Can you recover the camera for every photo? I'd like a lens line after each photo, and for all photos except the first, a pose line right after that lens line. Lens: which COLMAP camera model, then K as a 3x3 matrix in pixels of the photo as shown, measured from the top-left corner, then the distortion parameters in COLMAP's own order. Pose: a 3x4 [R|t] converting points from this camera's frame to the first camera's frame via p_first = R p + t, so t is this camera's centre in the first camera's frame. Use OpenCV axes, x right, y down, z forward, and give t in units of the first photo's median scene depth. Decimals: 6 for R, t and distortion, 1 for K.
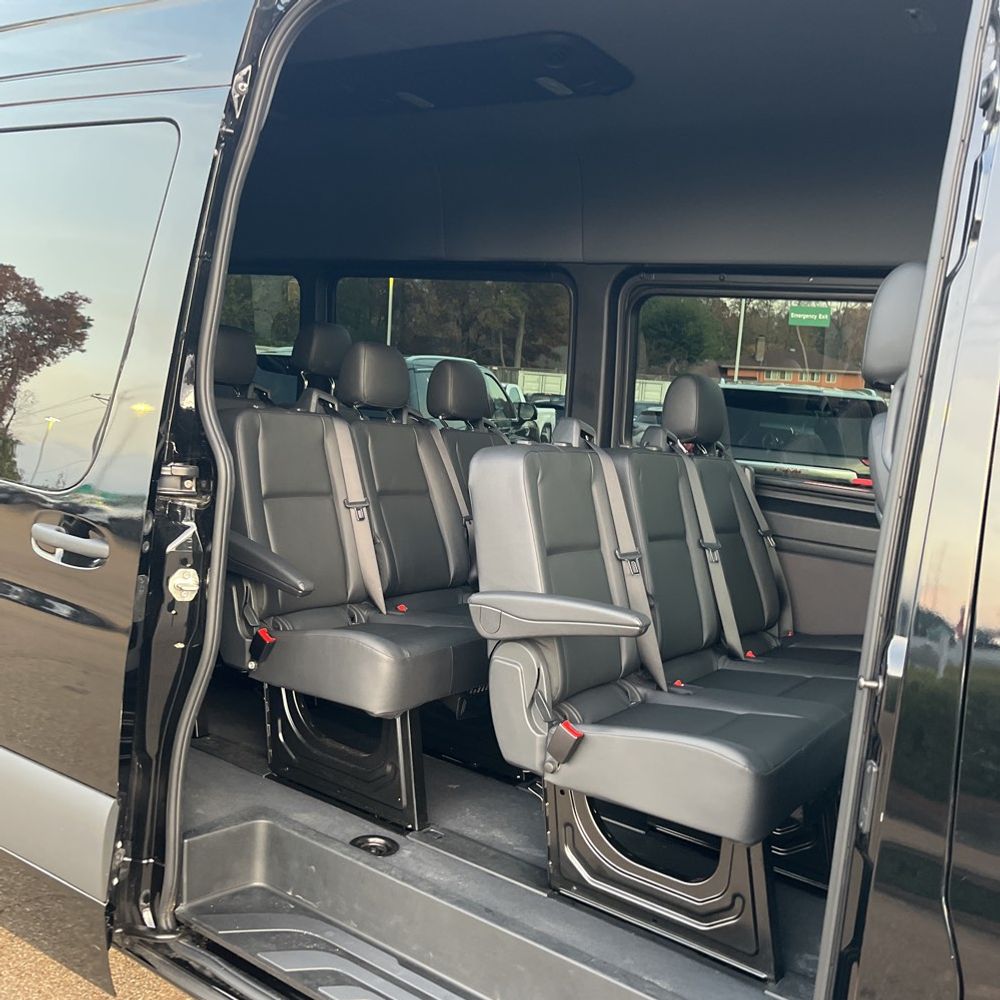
lens RADIAL K [[987.4, 0, 500.8], [0, 987.4, 494.9], [0, 0, 1]] dist [0.067951, -0.087501]
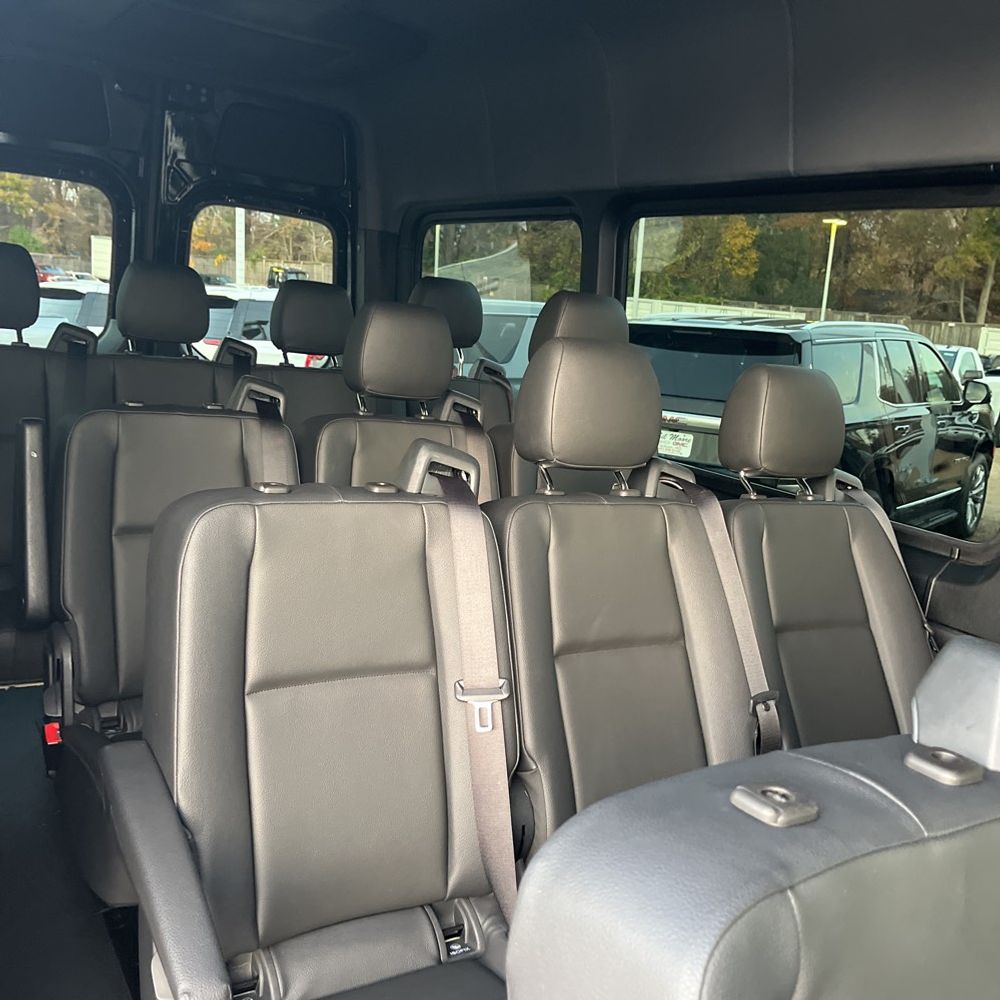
lens RADIAL K [[987.4, 0, 500.8], [0, 987.4, 494.9], [0, 0, 1]] dist [0.067951, -0.087501]
pose [[0.910100, 0.069590, -0.408503, 0.045281], [-0.051790, 0.997170, 0.054488, -0.101150], [0.411139, -0.028434, 0.911129, 0.518819]]
